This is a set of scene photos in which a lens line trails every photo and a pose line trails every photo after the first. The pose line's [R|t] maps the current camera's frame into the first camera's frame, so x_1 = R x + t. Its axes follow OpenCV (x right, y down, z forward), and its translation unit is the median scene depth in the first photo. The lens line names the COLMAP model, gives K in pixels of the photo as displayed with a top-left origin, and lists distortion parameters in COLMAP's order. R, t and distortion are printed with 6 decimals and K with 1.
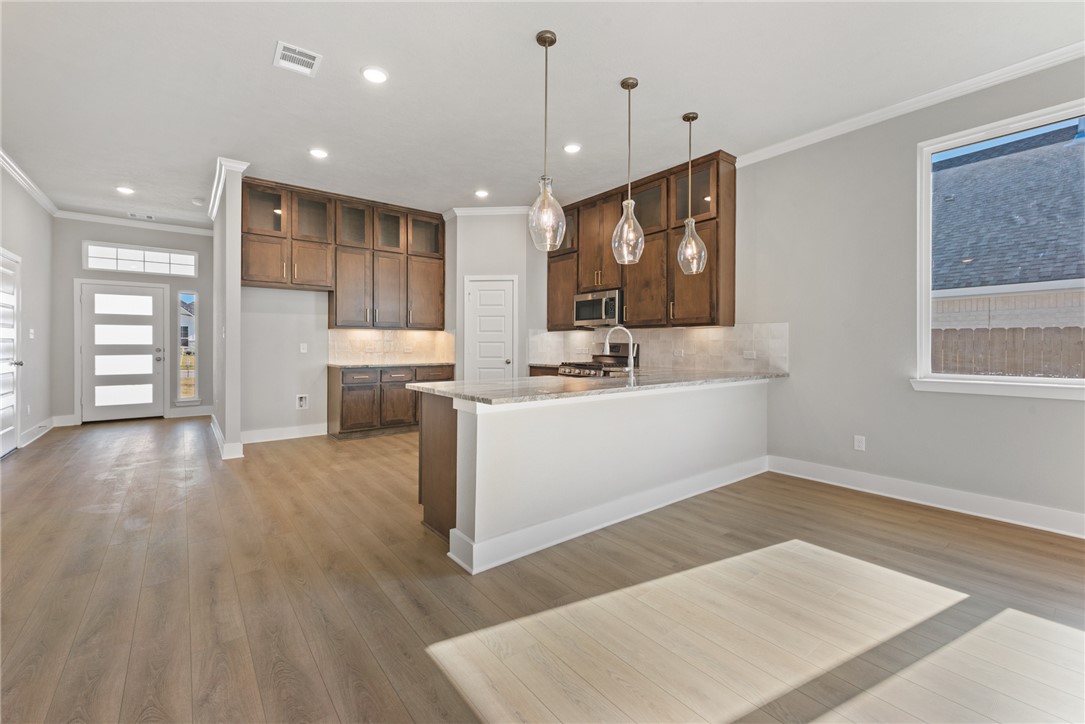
lens RADIAL K [[457.6, 0, 544.7], [0, 457.6, 349.2], [0, 0, 1]] dist [0.002716, -0.000129]
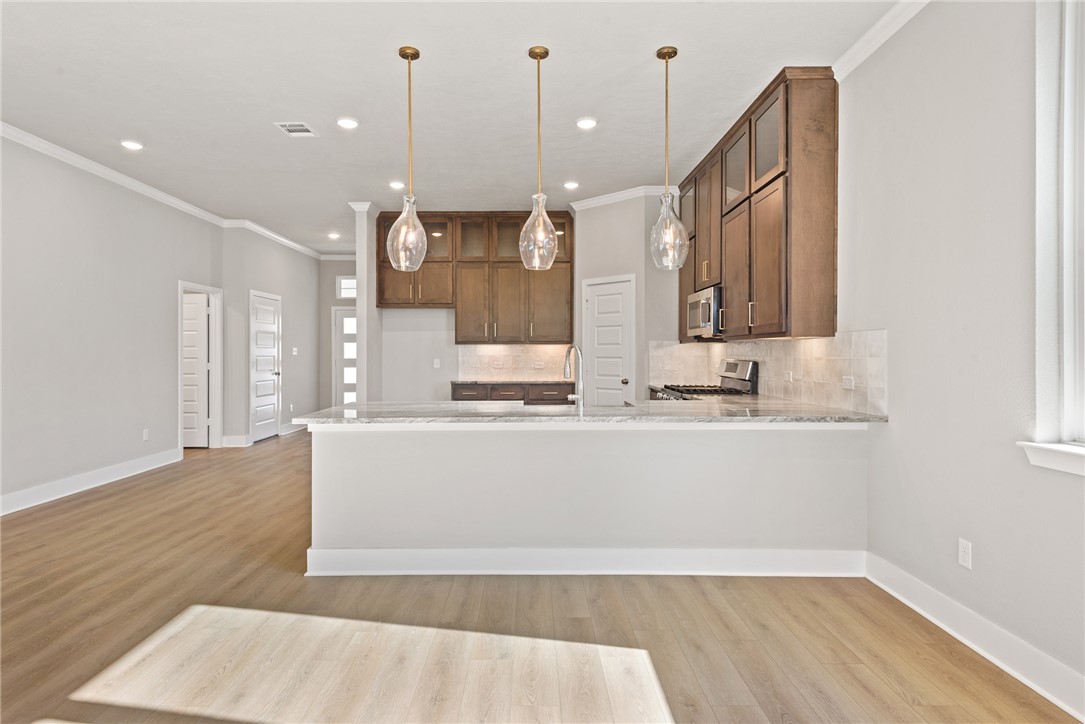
lens RADIAL K [[582.0, 0, 525.0], [0, 582.0, 355.8], [0, 0, 1]] dist [0.005685, 0.000446]
pose [[0.780579, -0.000775, -0.625057, 0.523513], [-0.002006, 0.999991, -0.003745, -0.017326], [0.625054, 0.004177, 0.780570, 0.102641]]
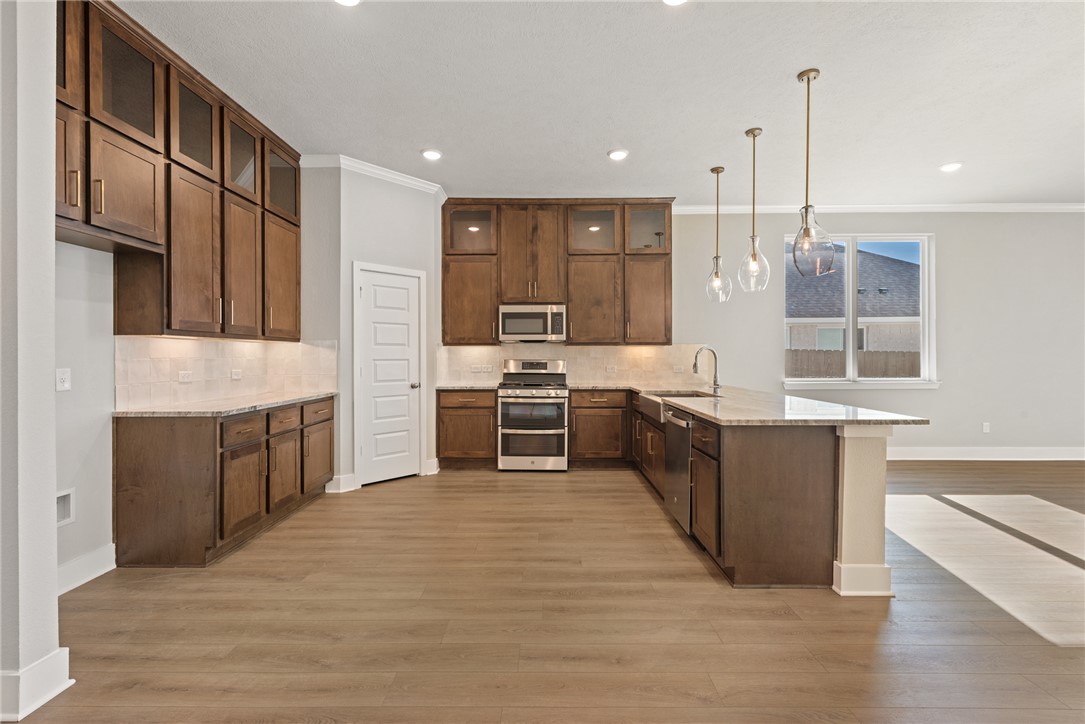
lens RADIAL K [[464.2, 0, 542.5], [0, 464.2, 362.0], [0, 0, 1]] dist [0.001661, 0.000150]
pose [[0.621895, -0.014760, 0.782962, -0.666559], [0.008684, 0.999891, 0.011953, -0.022262], [-0.783053, -0.000634, 0.621955, 0.444443]]
